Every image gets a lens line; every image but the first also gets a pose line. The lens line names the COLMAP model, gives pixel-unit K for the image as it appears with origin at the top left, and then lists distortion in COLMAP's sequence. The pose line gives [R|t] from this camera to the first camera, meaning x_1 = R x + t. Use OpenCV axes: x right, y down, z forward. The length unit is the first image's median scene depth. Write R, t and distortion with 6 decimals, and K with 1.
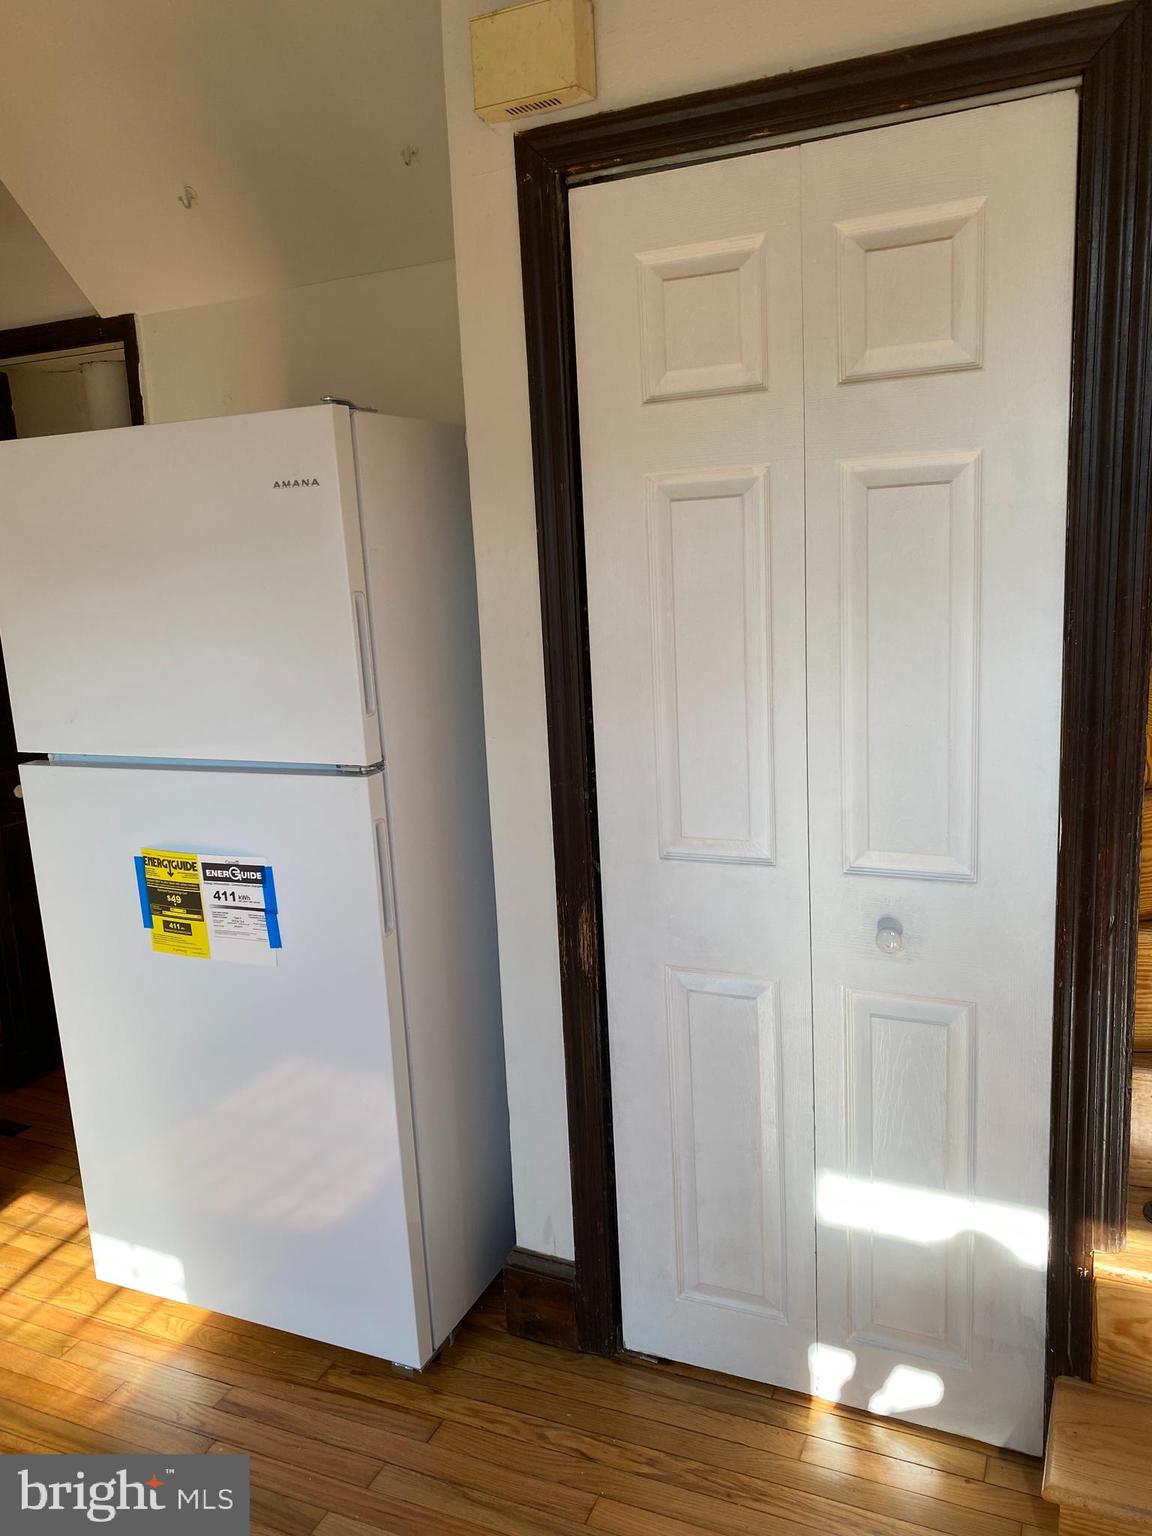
lens RADIAL K [[1181.7, 0, 570.5], [0, 1181.7, 771.6], [0, 0, 1]] dist [-0.001804, 0.014347]
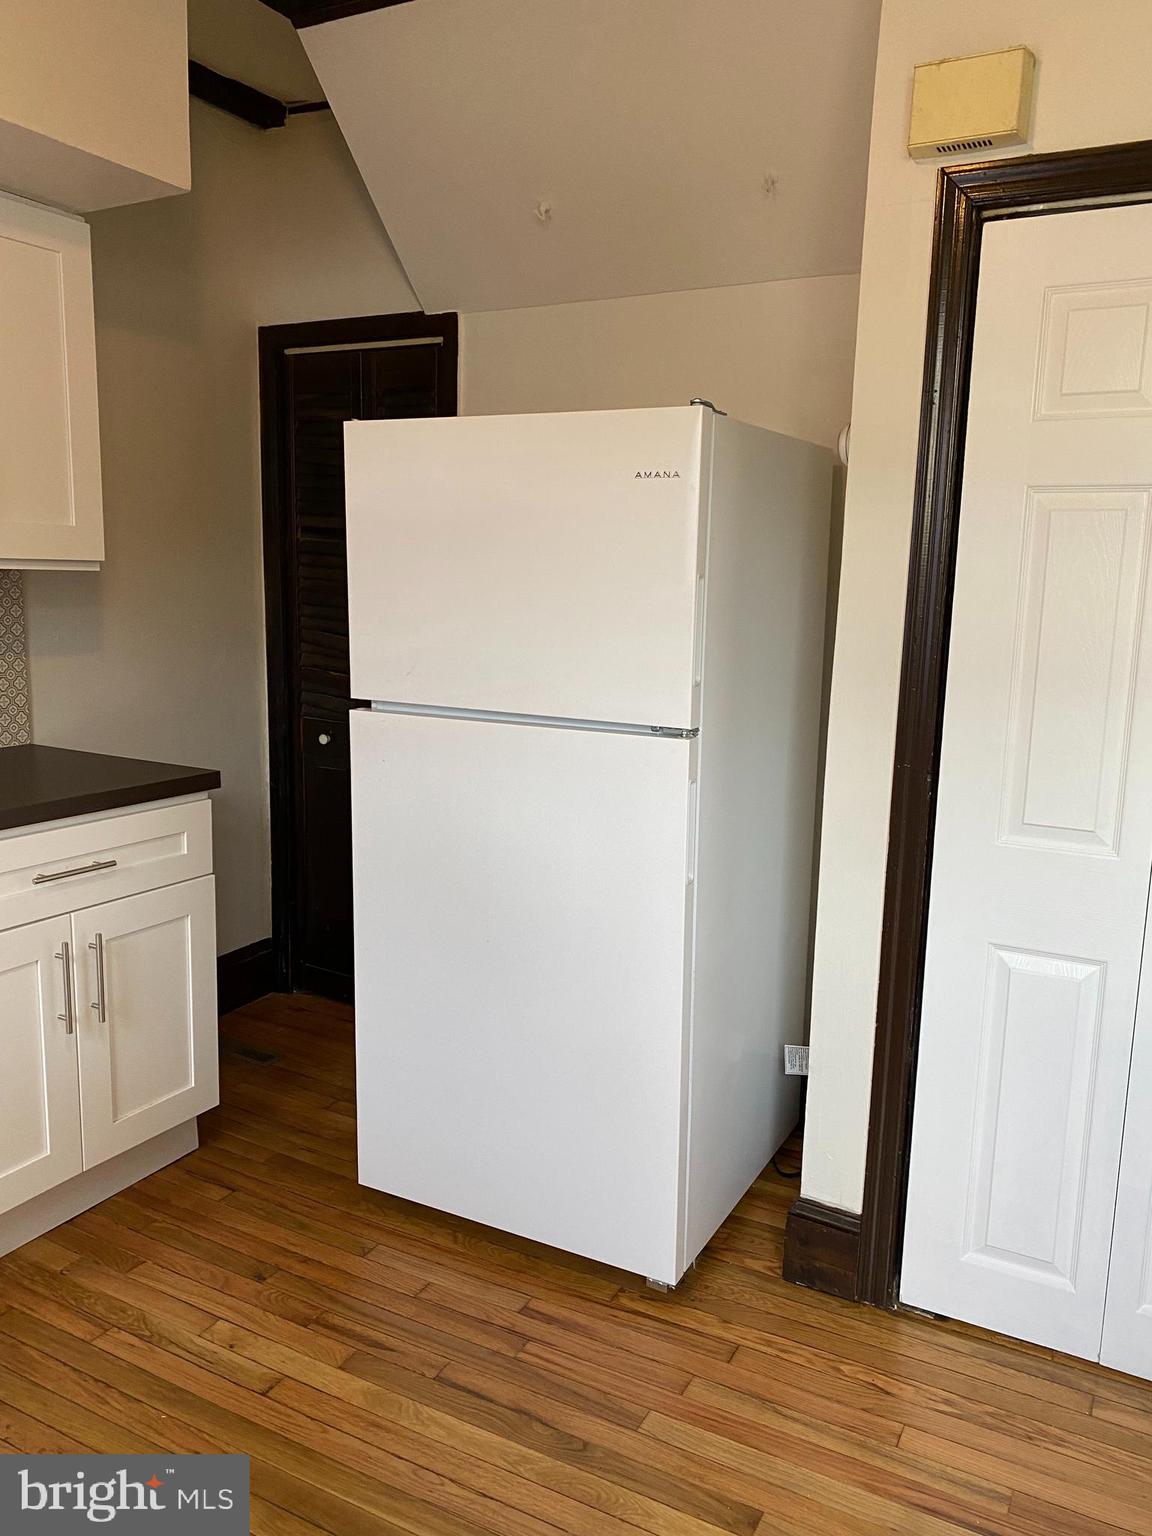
lens RADIAL K [[1181.7, 0, 570.5], [0, 1181.7, 771.6], [0, 0, 1]] dist [-0.001804, 0.014347]
pose [[0.994800, 0.083645, -0.058100, -0.240489], [-0.084546, 0.996332, -0.013219, 0.053645], [0.056781, 0.018063, 0.998223, -0.094177]]
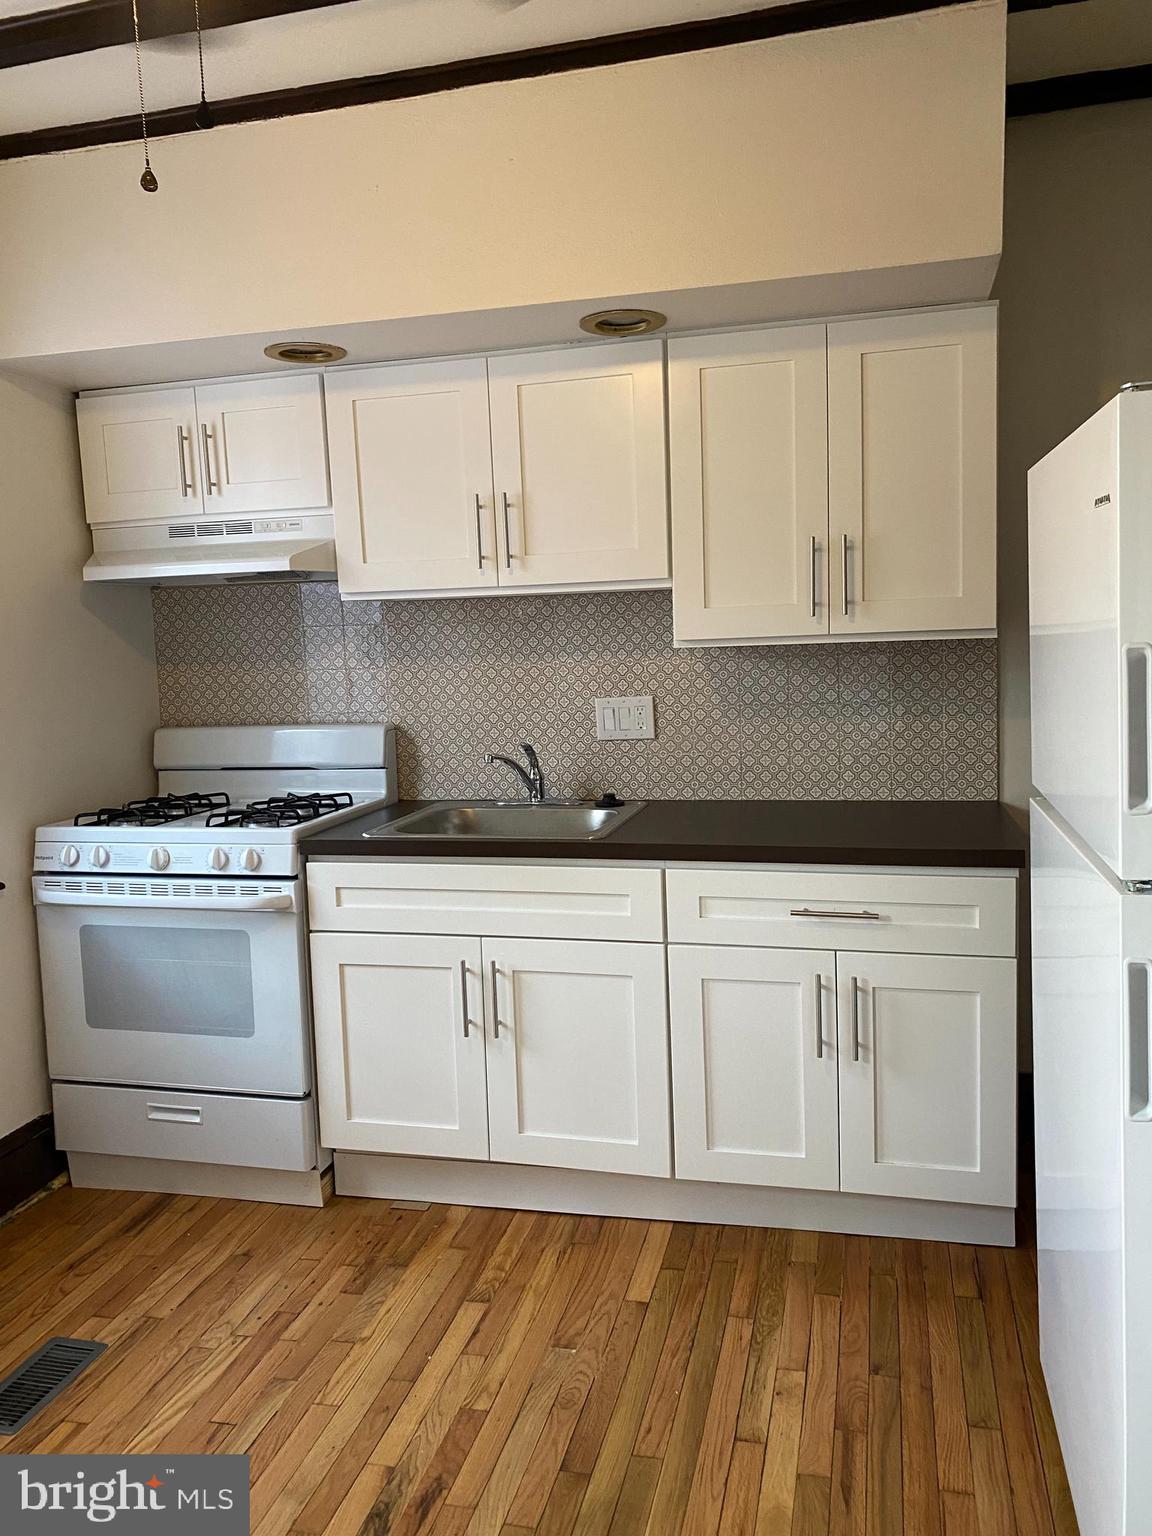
lens RADIAL K [[1177.7, 0, 576.1], [0, 1177.7, 745.1], [0, 0, 1]] dist [0.003999, -0.001651]
pose [[0.175346, 0.143896, -0.973934, 0.401096], [-0.151863, 0.981374, 0.117654, -0.114609], [0.972724, 0.127275, 0.193932, 0.505574]]
